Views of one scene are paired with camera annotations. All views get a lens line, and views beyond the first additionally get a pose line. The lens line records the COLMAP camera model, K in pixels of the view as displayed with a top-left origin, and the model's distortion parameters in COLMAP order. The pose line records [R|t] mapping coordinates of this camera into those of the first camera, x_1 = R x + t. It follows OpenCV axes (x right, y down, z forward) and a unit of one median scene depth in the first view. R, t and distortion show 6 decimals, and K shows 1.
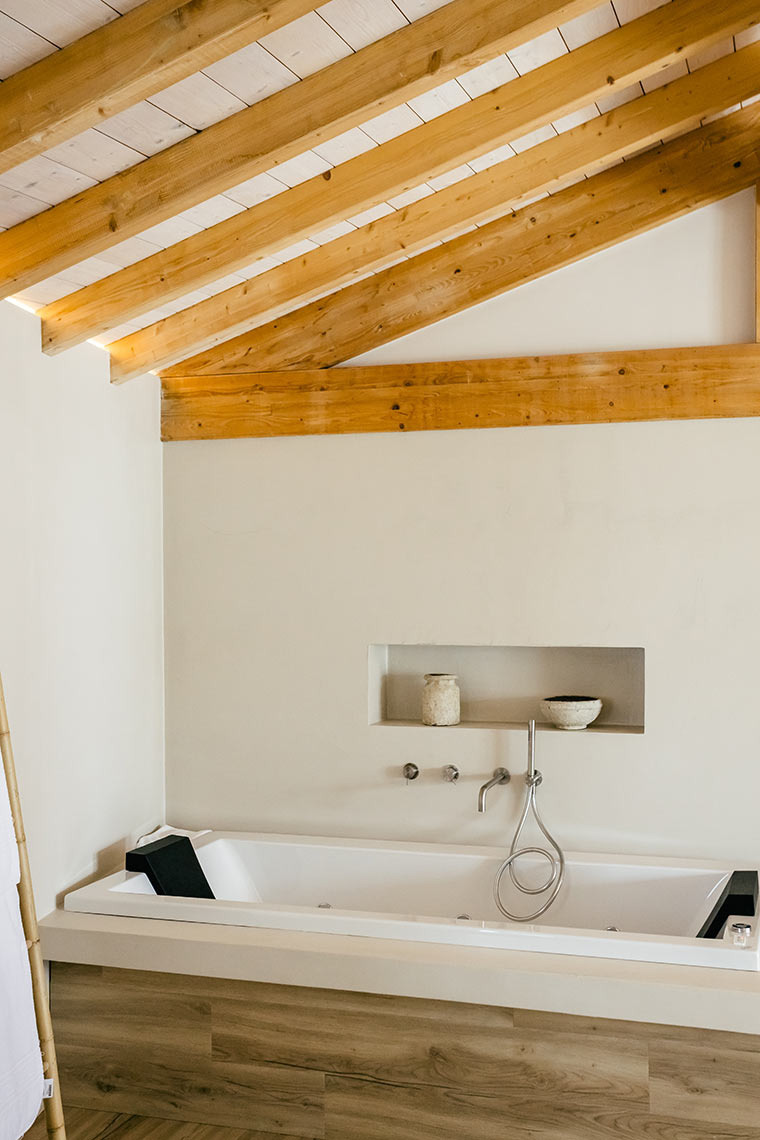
lens RADIAL K [[1535.1, 0, 434.4], [0, 1535.1, 577.1], [0, 0, 1]] dist [0.064087, 0.000000]
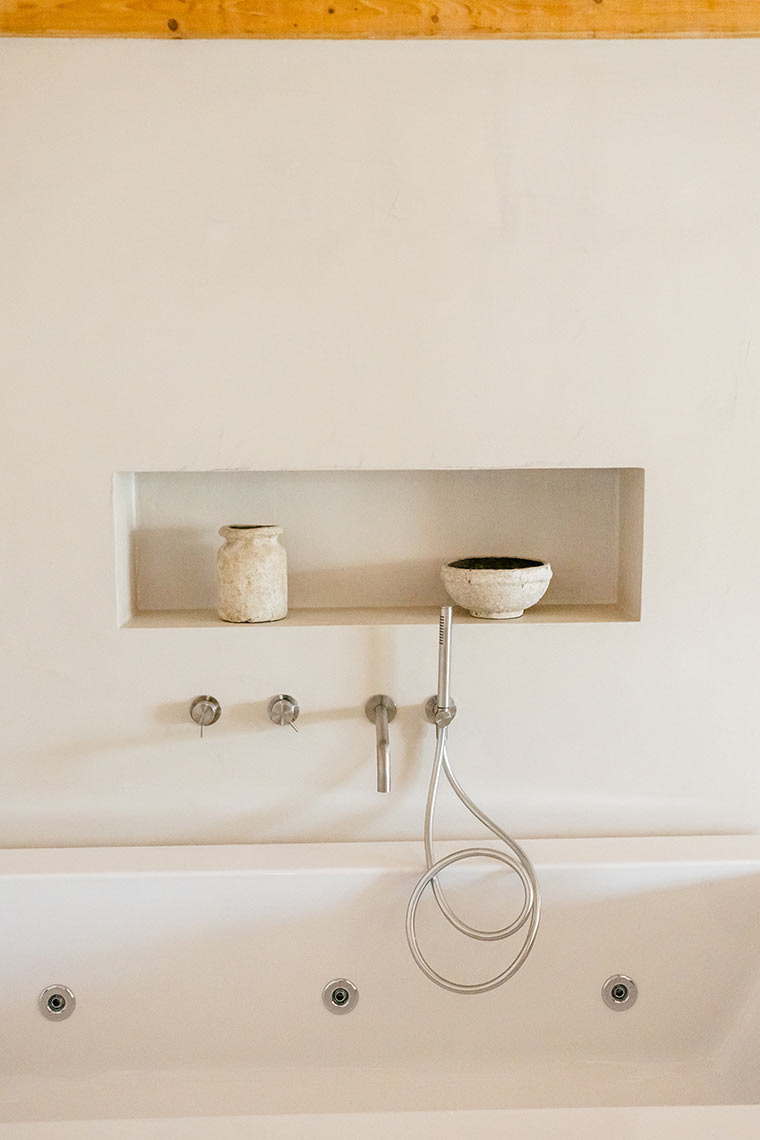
lens RADIAL K [[1229.1, 0, 379.8], [0, 1229.1, 569.9], [0, 0, 1]] dist [0.018504, 0.000000]
pose [[0.939200, -0.041130, 0.340897, -0.103902], [0.004797, 0.994275, 0.106747, 0.034295], [-0.343336, -0.098621, 0.934021, 0.606404]]
